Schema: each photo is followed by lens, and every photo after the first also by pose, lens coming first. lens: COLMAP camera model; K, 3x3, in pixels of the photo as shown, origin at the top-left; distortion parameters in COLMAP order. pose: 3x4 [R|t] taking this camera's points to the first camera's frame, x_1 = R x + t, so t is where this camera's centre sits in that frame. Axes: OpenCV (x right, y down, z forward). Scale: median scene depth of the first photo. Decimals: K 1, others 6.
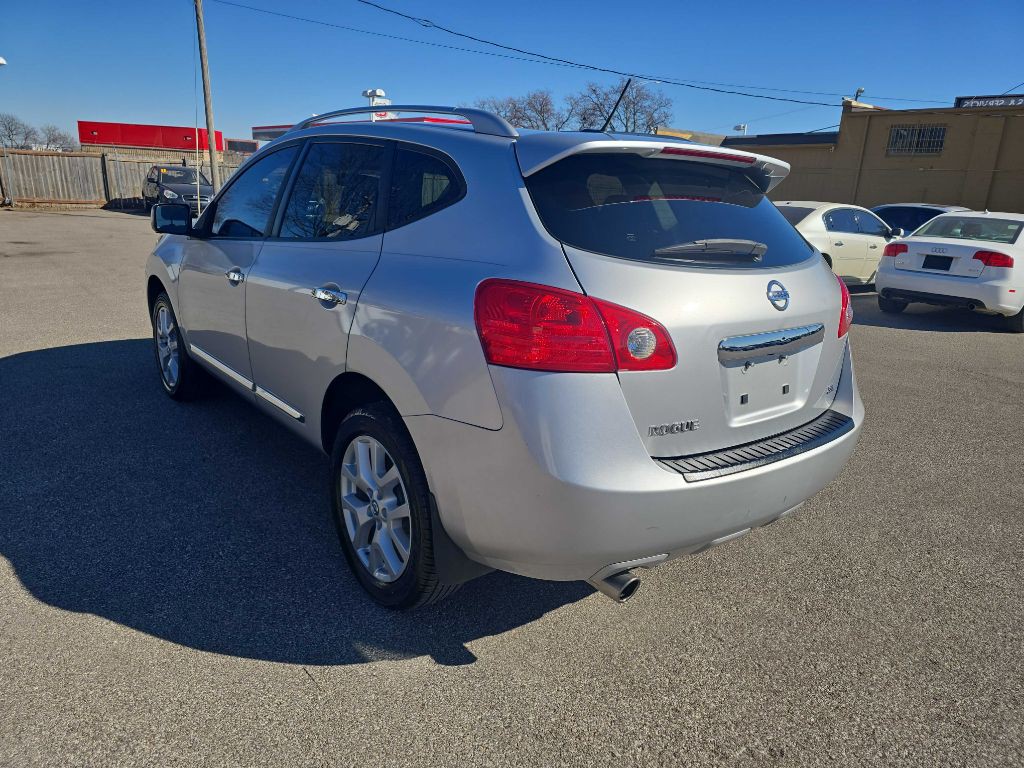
lens RADIAL K [[708.6, 0, 511.2], [0, 708.6, 384.6], [0, 0, 1]] dist [0.048689, -0.039385]
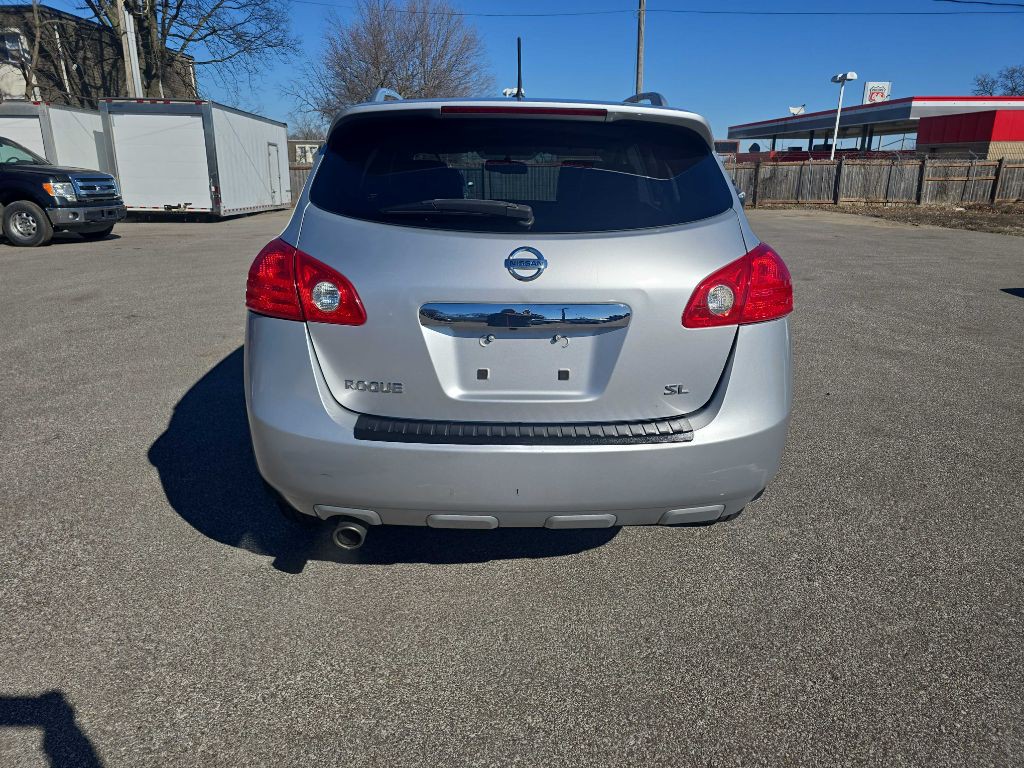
lens RADIAL K [[708.6, 0, 511.0], [0, 708.6, 387.0], [0, 0, 1]] dist [0.048689, -0.039385]
pose [[0.789488, 0.138897, -0.597843, 0.856499], [-0.137004, 0.989361, 0.048936, -0.012973], [0.598280, 0.043273, 0.800118, 0.270654]]
